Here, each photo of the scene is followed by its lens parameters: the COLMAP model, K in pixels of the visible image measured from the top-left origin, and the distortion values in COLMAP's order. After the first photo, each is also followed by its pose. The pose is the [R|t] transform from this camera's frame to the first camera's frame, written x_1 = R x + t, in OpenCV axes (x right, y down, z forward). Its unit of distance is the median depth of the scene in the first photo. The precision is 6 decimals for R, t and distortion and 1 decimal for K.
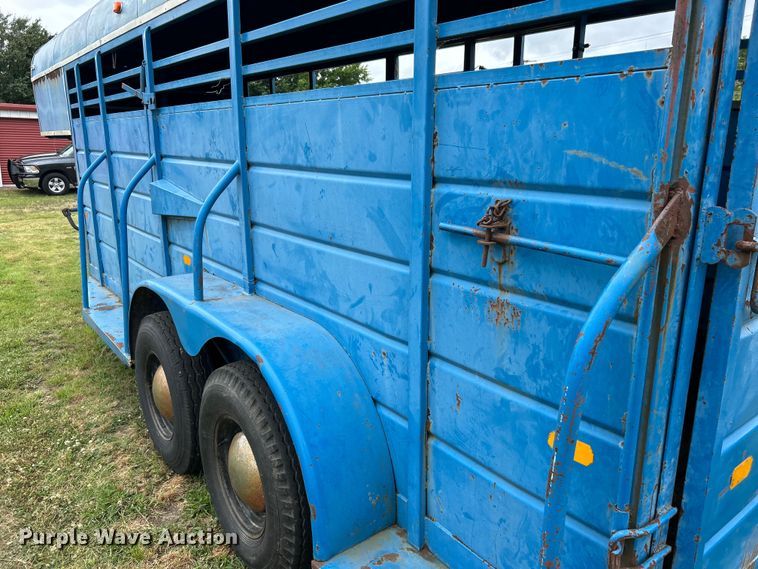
lens RADIAL K [[565.3, 0, 364.5], [0, 565.3, 289.3], [0, 0, 1]] dist [0.056162, -0.053973]
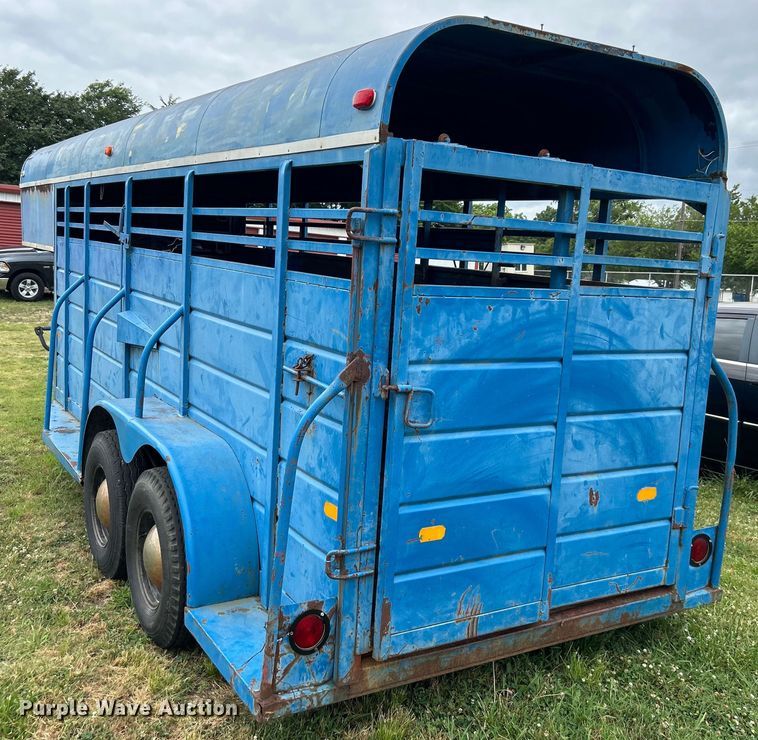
lens RADIAL K [[851.8, 0, 379.0], [0, 851.8, 370.0], [0, 0, 1]] dist [0.175186, -0.445699]
pose [[0.992917, 0.070448, -0.095672, 0.306077], [-0.080237, 0.991476, -0.102649, 0.053672], [0.087626, 0.109598, 0.990106, -0.618410]]
